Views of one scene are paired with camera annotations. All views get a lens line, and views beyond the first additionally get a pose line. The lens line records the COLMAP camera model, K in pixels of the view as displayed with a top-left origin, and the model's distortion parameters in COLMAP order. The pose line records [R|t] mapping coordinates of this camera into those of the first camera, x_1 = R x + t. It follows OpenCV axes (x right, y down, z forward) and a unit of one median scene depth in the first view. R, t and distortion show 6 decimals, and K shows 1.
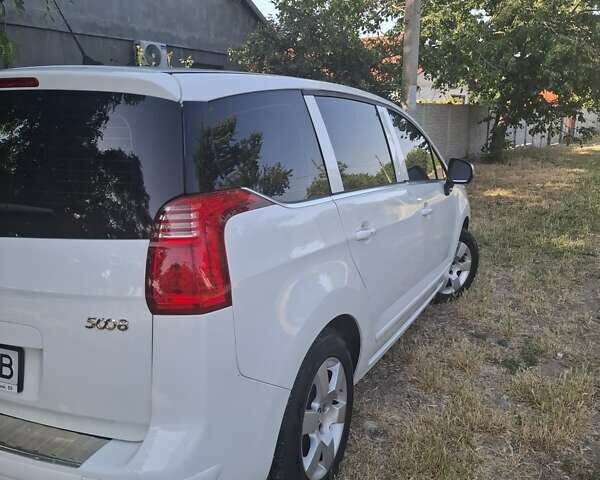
lens RADIAL K [[619.1, 0, 300.0], [0, 619.1, 240.0], [0, 0, 1]] dist [0.162321, -0.317739]
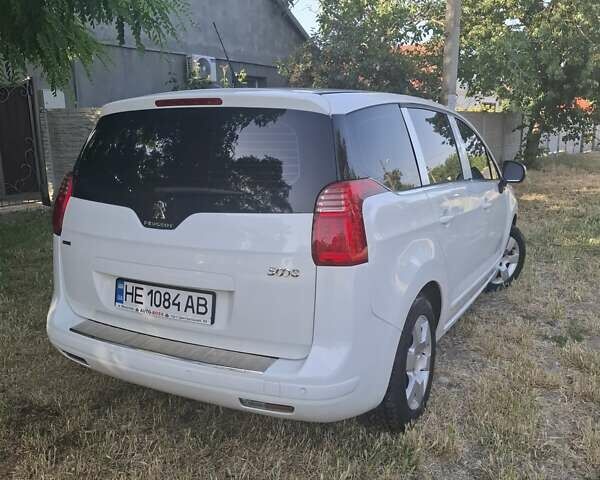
lens RADIAL K [[619.1, 0, 300.0], [0, 619.1, 240.0], [0, 0, 1]] dist [0.162321, -0.317739]
pose [[0.999097, 0.004383, -0.042251, -0.070105], [-0.004920, 0.999908, -0.012616, 0.025991], [0.042192, 0.012813, 0.999027, -0.132181]]
